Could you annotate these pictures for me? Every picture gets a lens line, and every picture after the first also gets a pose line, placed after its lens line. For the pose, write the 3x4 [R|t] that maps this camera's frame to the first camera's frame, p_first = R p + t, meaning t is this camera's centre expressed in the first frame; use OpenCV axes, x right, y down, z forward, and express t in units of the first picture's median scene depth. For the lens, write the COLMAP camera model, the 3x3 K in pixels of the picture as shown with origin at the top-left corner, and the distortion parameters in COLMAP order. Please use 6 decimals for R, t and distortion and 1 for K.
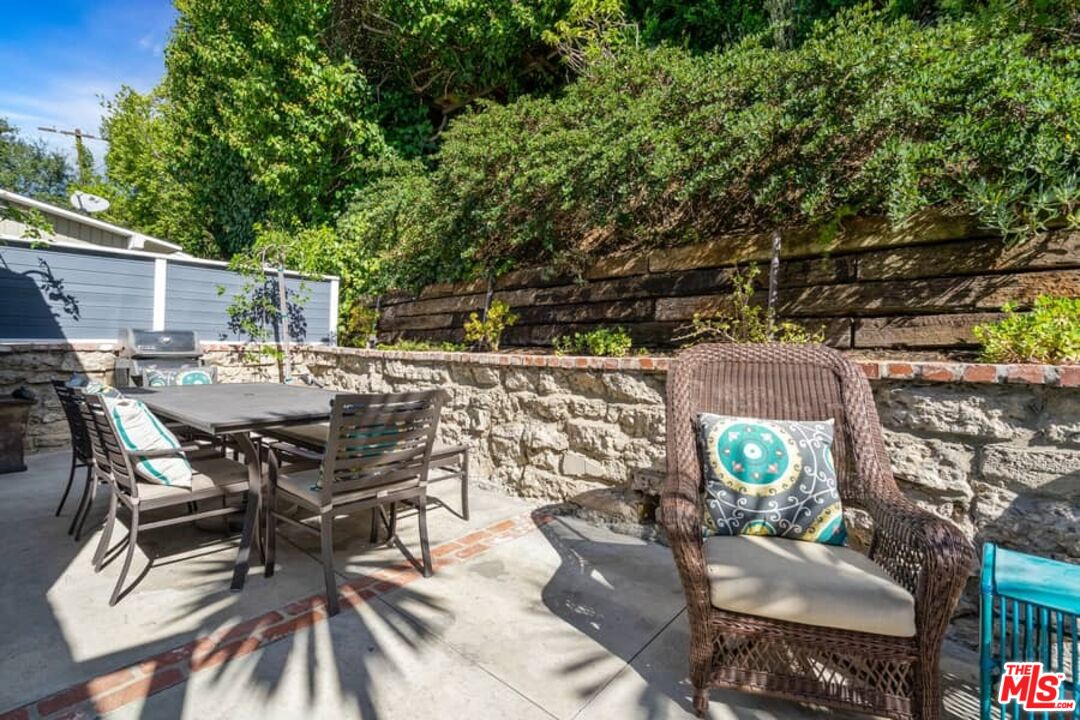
lens RADIAL K [[492.5, 0, 532.3], [0, 492.5, 338.2], [0, 0, 1]] dist [-0.000712, 0.001405]
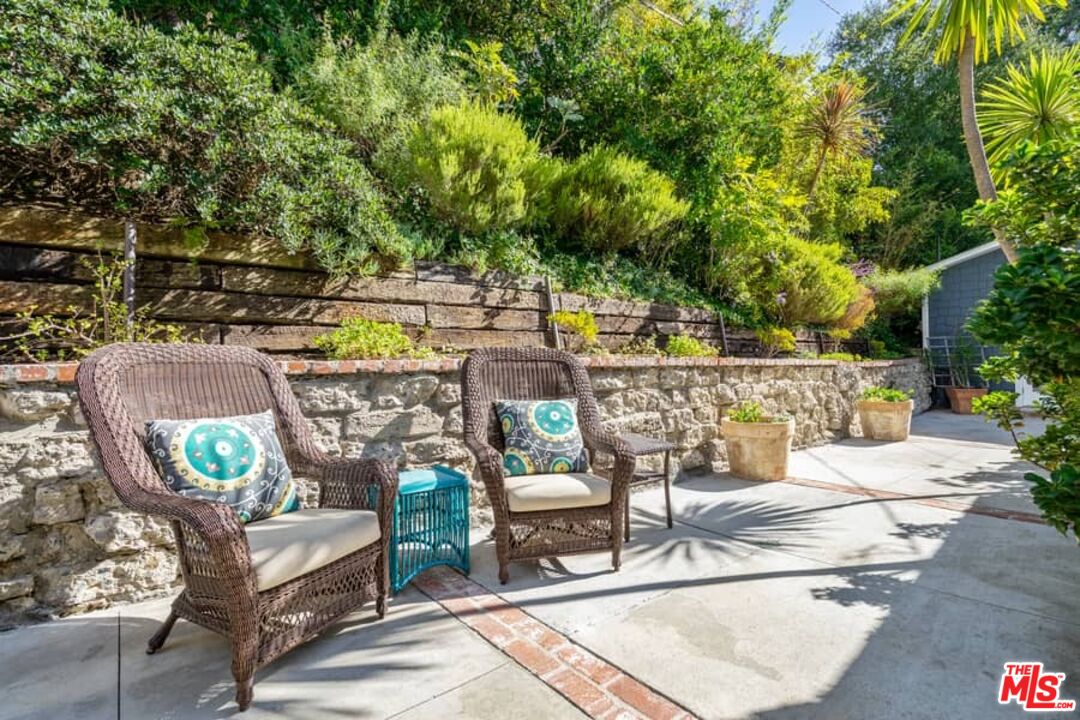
lens RADIAL K [[492.5, 0, 534.0], [0, 492.5, 364.2], [0, 0, 1]] dist [-0.000712, 0.001405]
pose [[0.169217, -0.014496, 0.985472, -0.402278], [-0.005769, 0.999860, 0.015698, 0.035075], [-0.985562, -0.008342, 0.169109, 0.192322]]
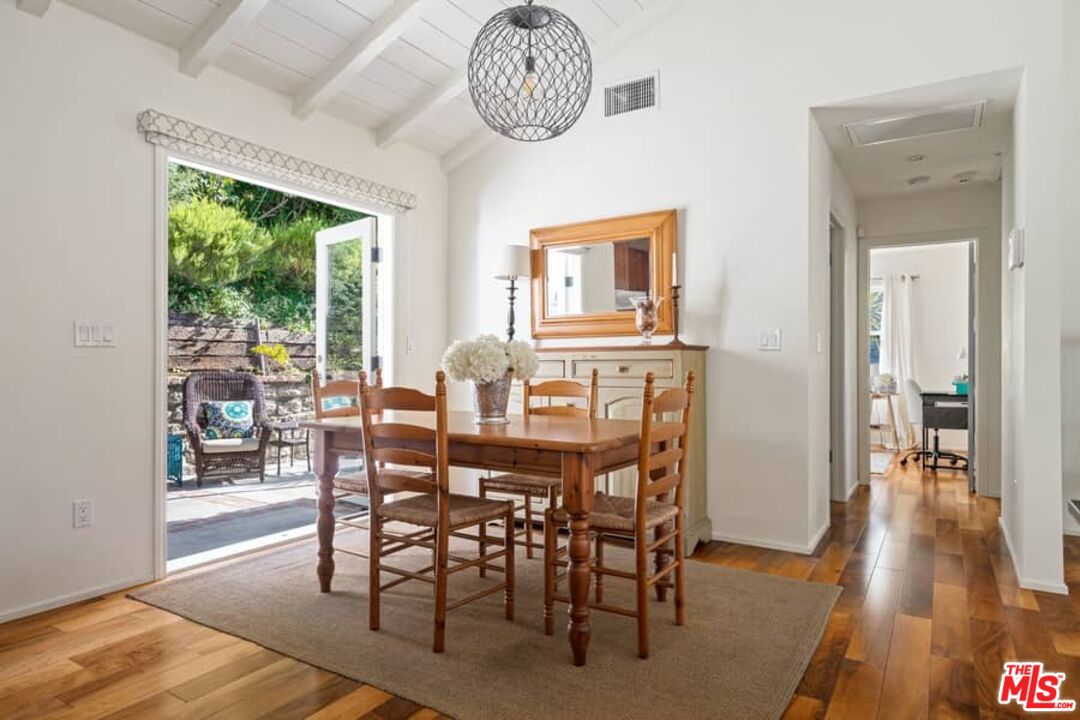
lens RADIAL K [[648.2, 0, 535.0], [0, 648.2, 358.0], [0, 0, 1]] dist [0.002041, 0.000815]
pose [[-0.132174, 0.001792, 0.991225, -2.649486], [-0.023510, 0.999711, -0.004942, -0.089466], [-0.990948, -0.023957, -0.132094, -0.738602]]
